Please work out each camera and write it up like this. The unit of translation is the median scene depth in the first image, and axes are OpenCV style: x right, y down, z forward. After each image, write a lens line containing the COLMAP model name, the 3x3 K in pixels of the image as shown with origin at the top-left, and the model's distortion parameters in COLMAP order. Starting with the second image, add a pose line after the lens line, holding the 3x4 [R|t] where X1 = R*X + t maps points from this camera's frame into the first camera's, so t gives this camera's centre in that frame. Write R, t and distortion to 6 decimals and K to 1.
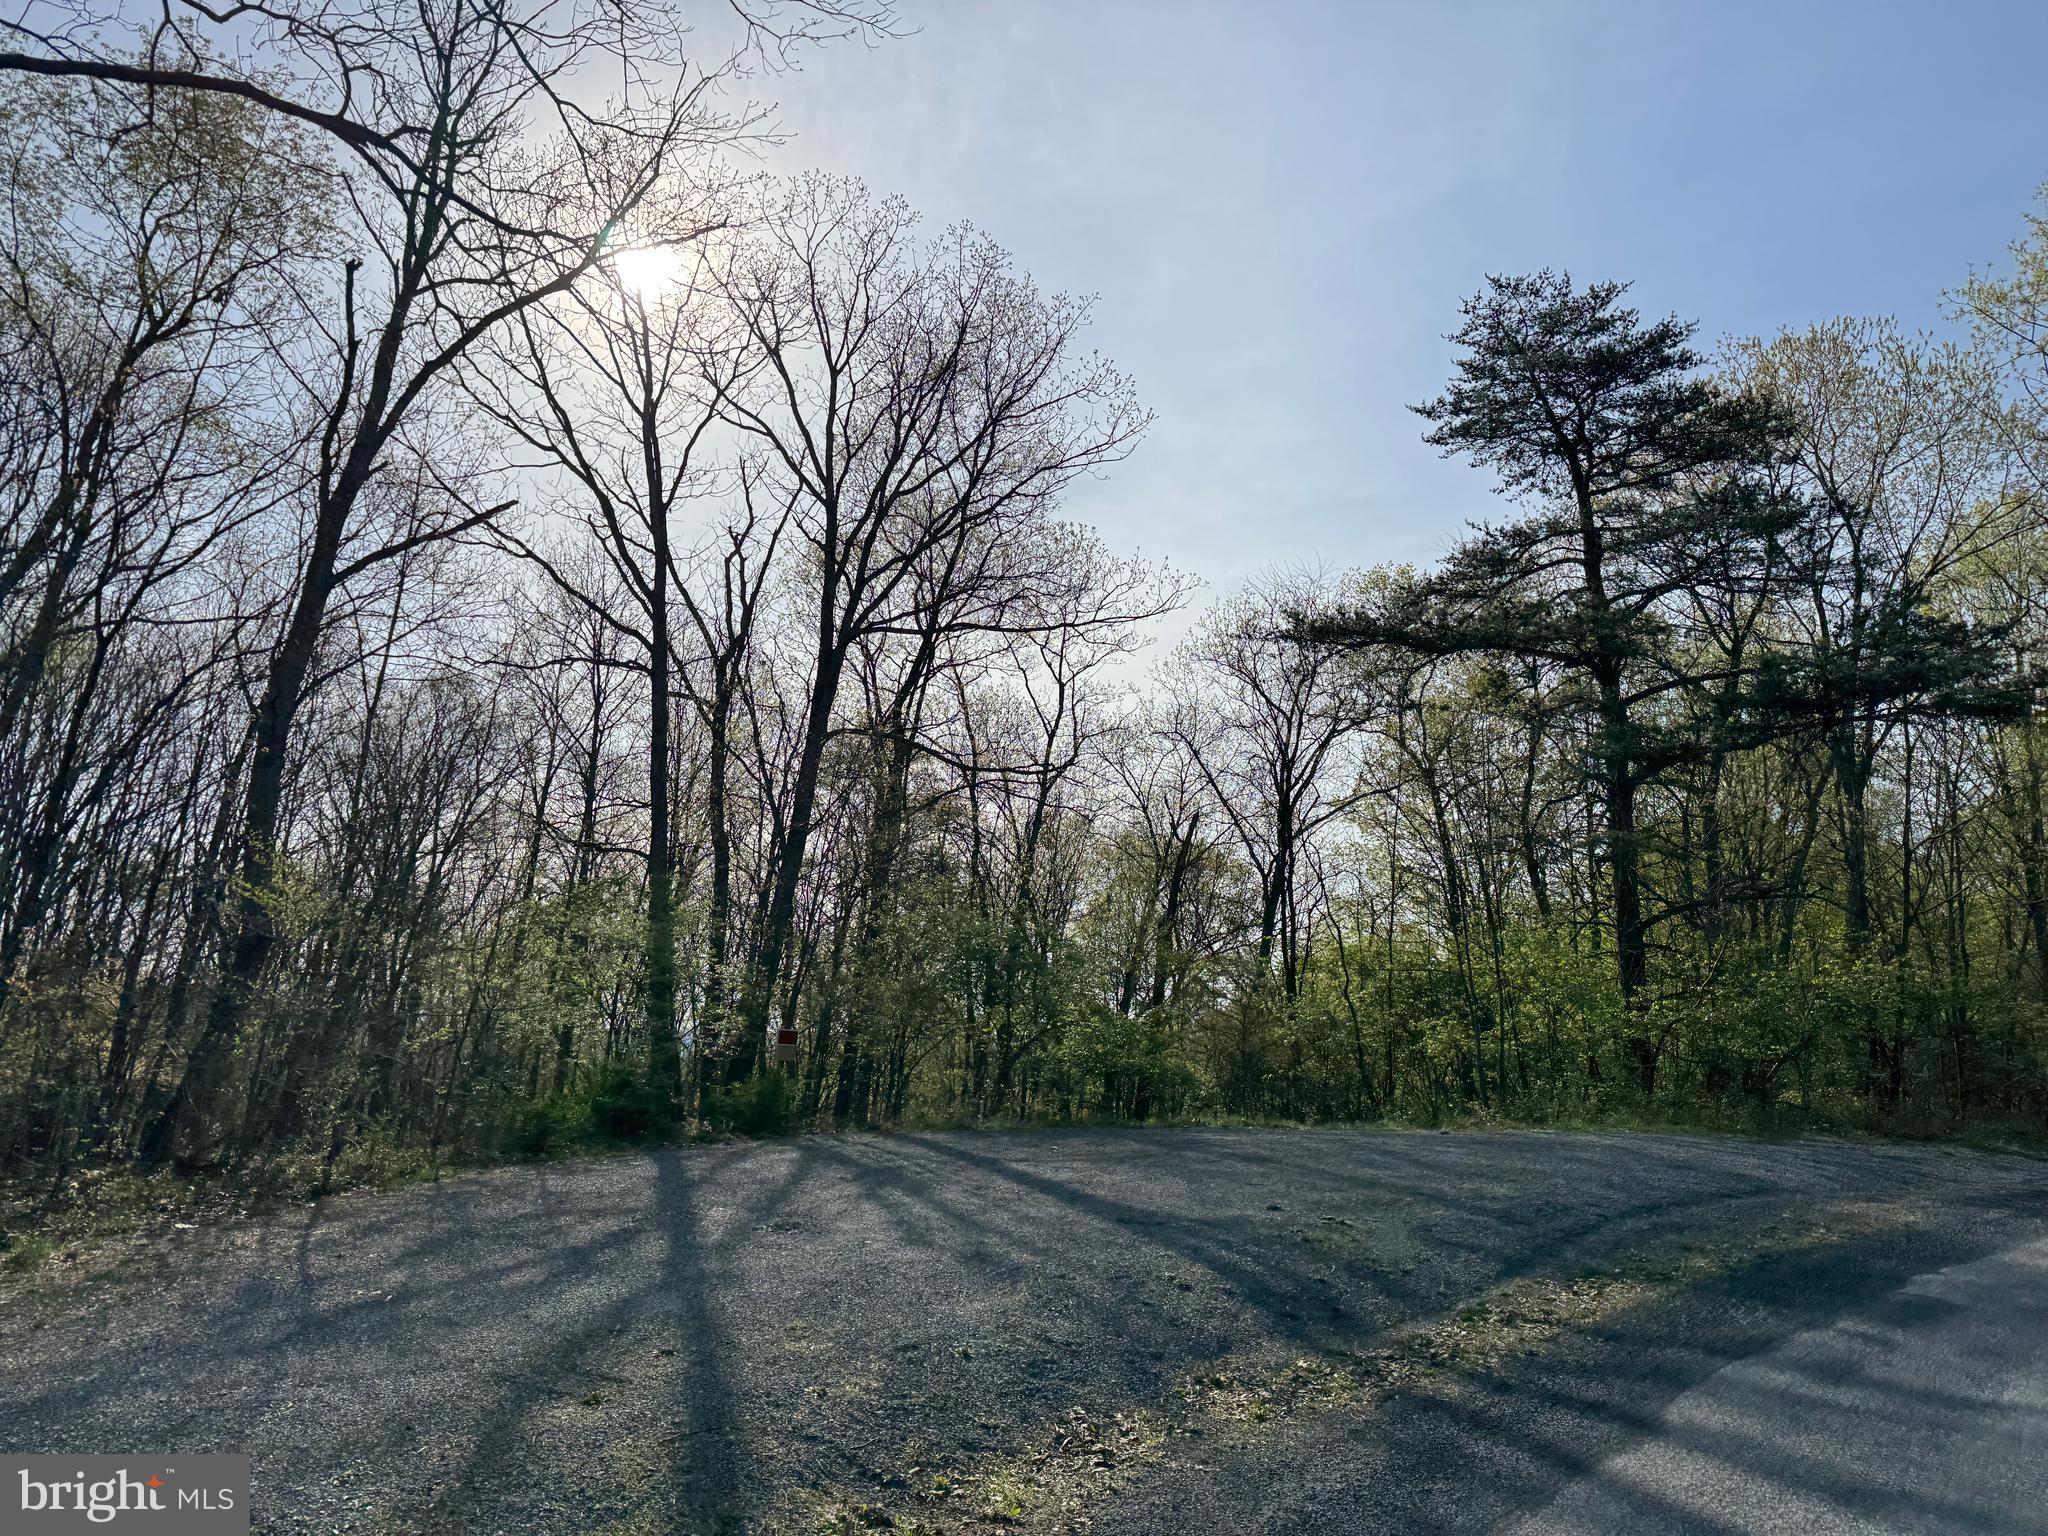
lens RADIAL K [[1402.6, 0, 1026.2], [0, 1402.6, 767.8], [0, 0, 1]] dist [0.027950, -0.020494]
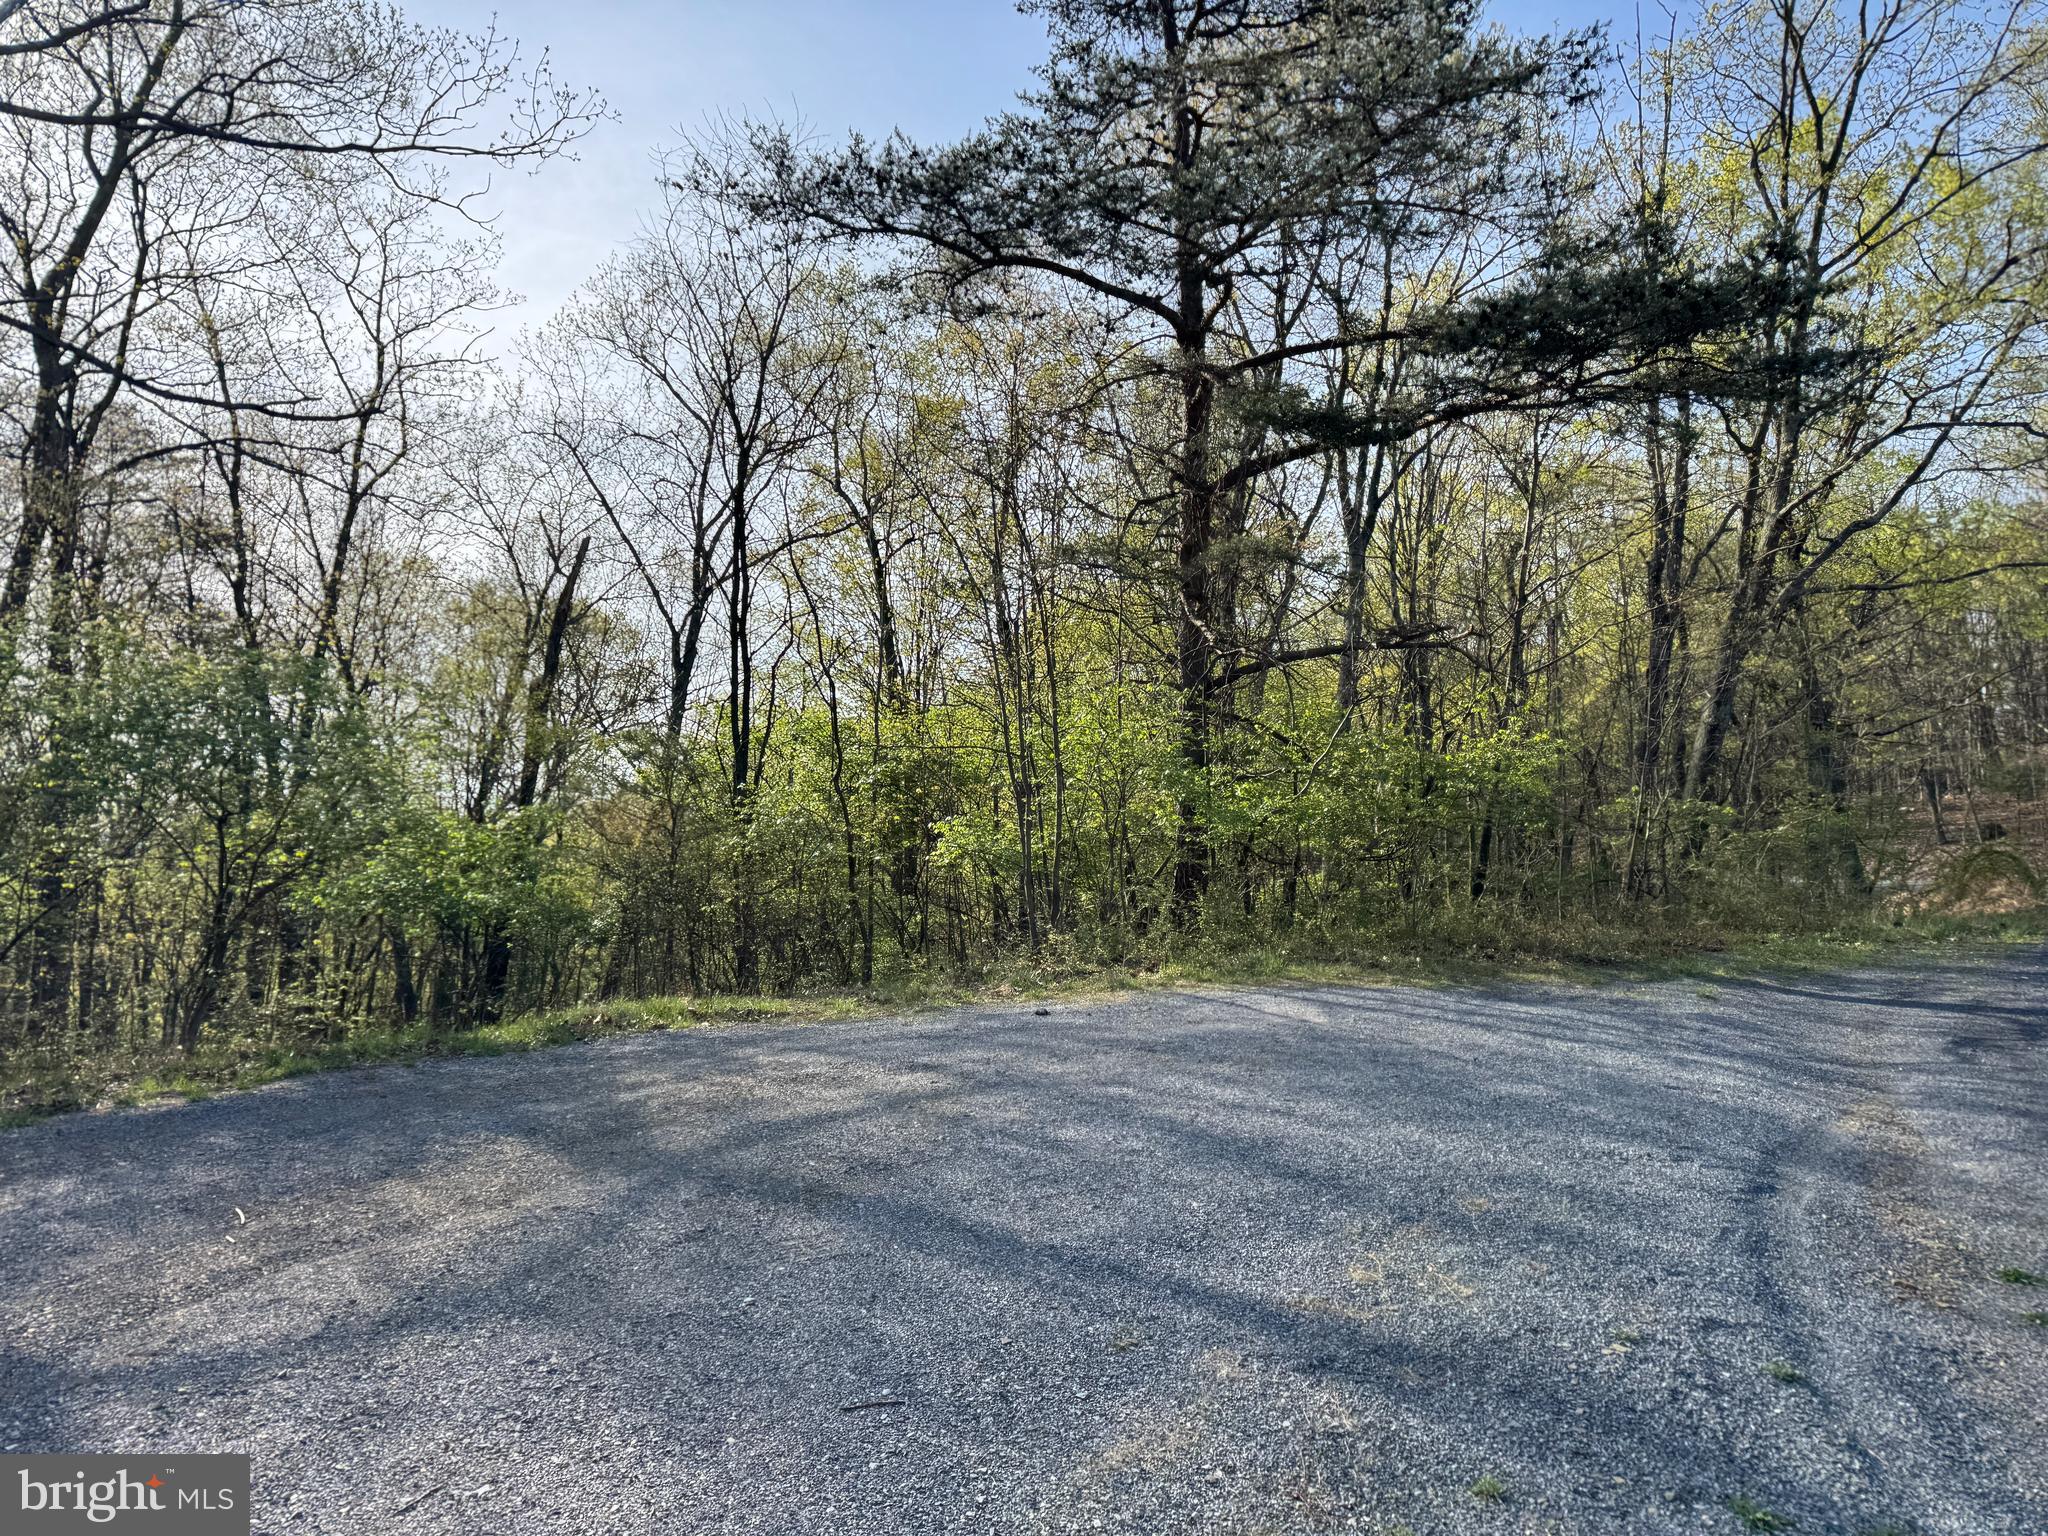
lens RADIAL K [[1402.6, 0, 1081.3], [0, 1402.6, 763.2], [0, 0, 1]] dist [0.027950, -0.020494]
pose [[0.892503, -0.005254, 0.451012, 0.016360], [-0.061331, 0.989231, 0.132892, 0.027362], [-0.446853, -0.146268, 0.882569, 0.175169]]
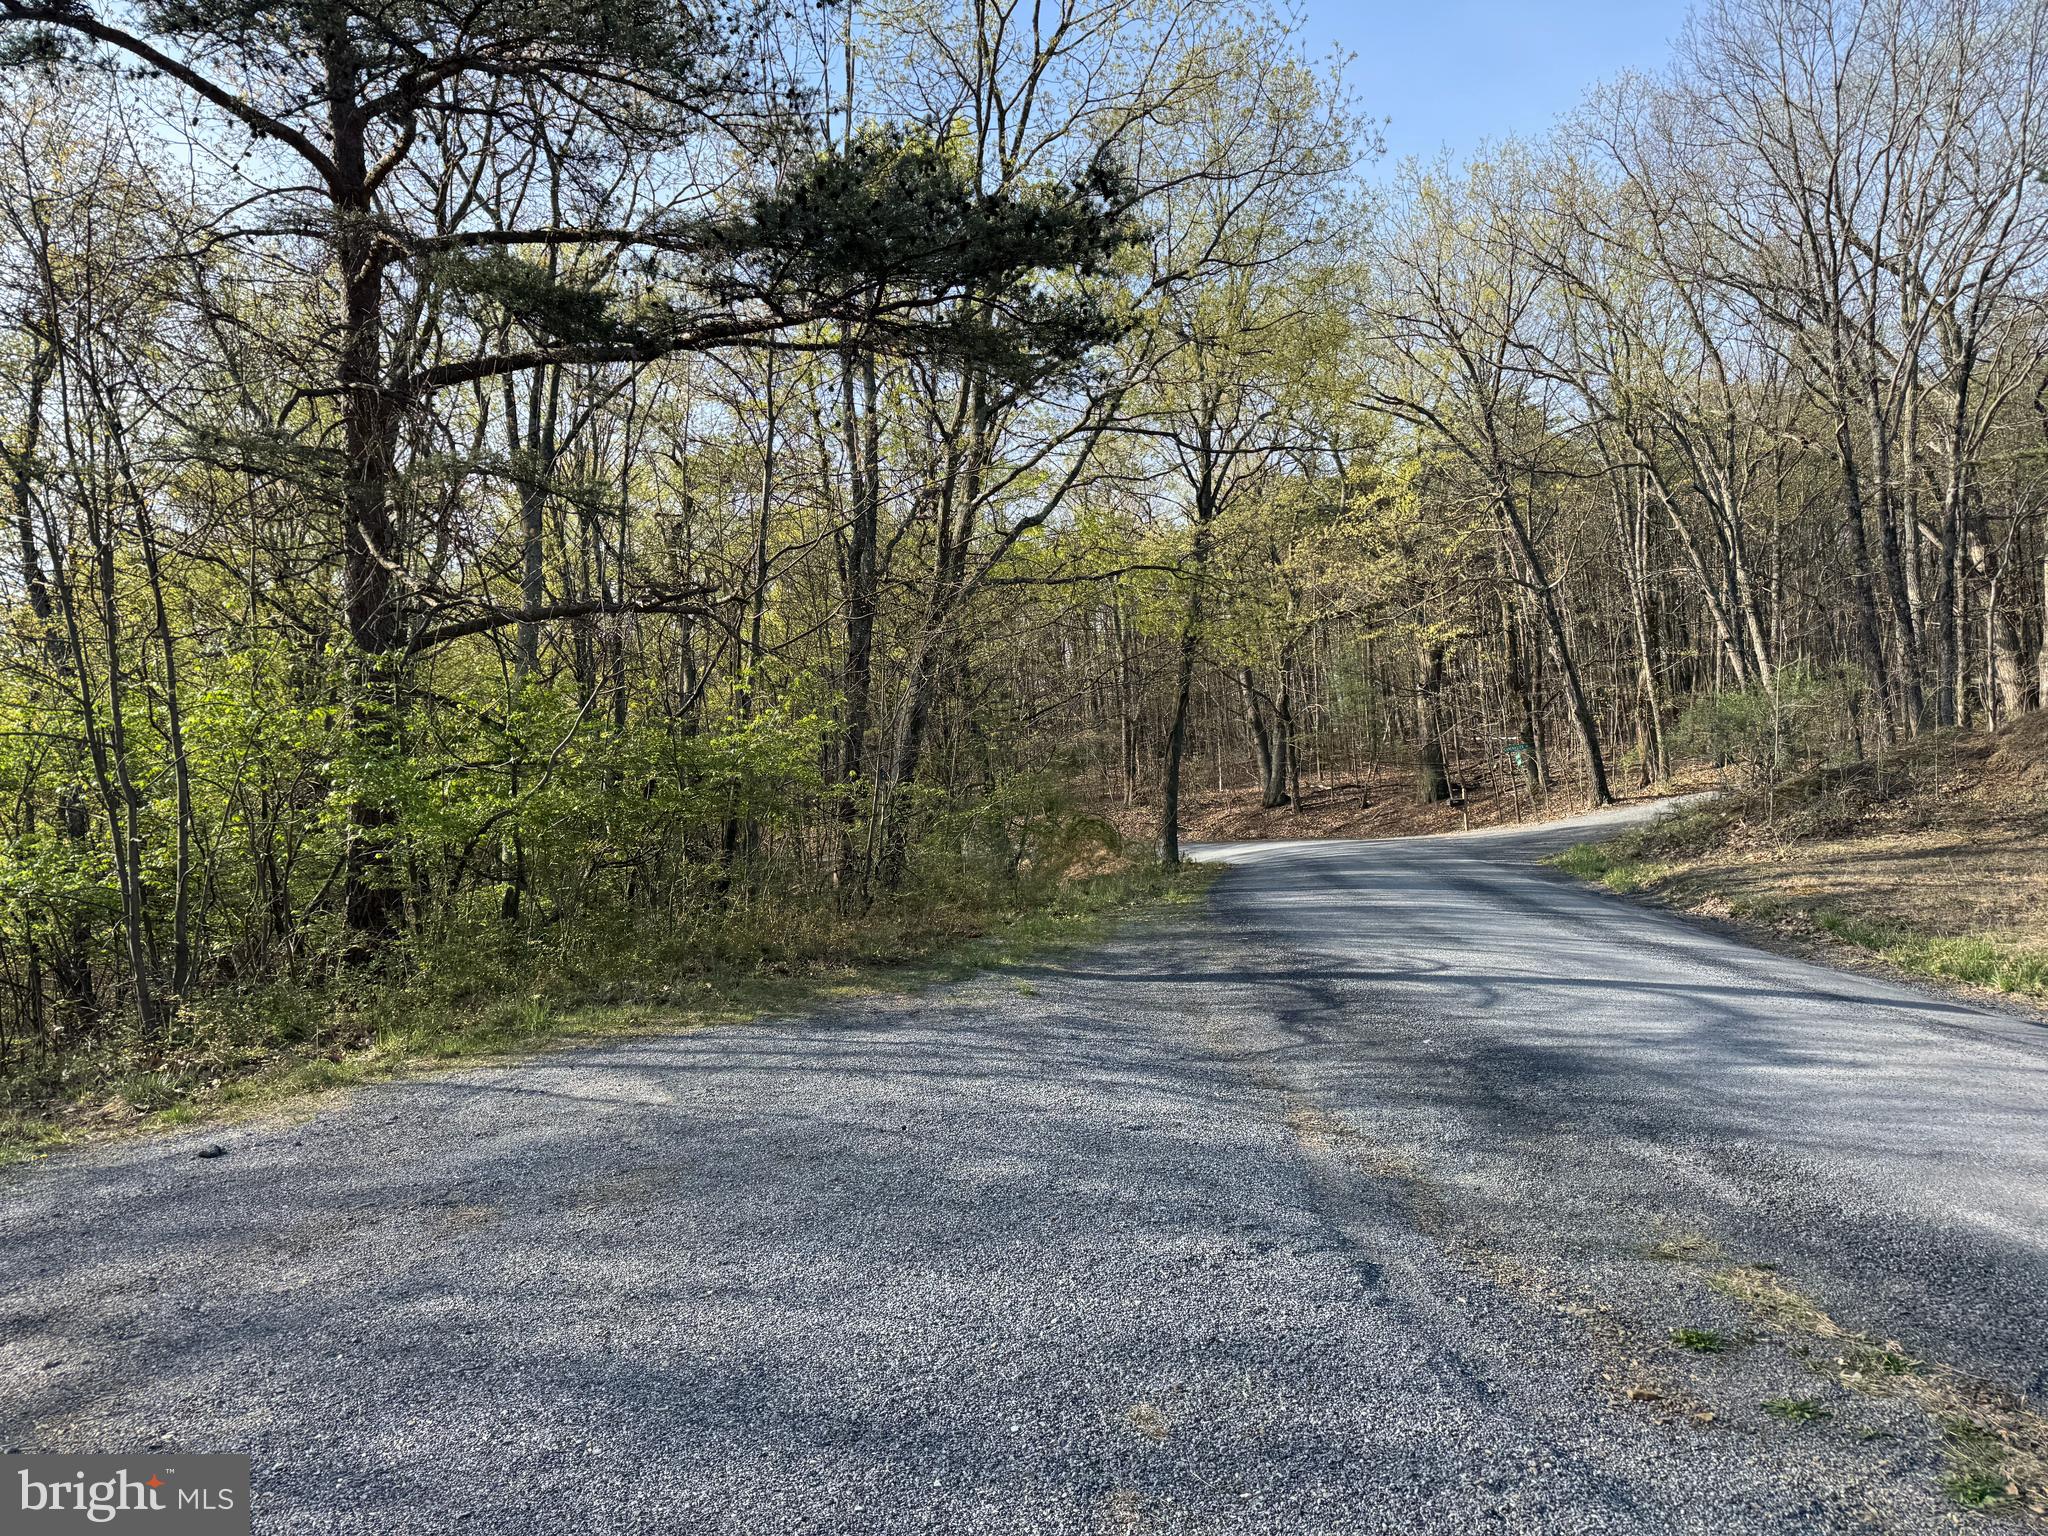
lens RADIAL K [[1402.6, 0, 1030.2], [0, 1402.6, 767.4], [0, 0, 1]] dist [0.027950, -0.020494]
pose [[0.507009, -0.034427, 0.861253, 0.033324], [-0.098637, 0.990320, 0.097652, 0.036945], [-0.856278, -0.134463, 0.498706, 0.239594]]
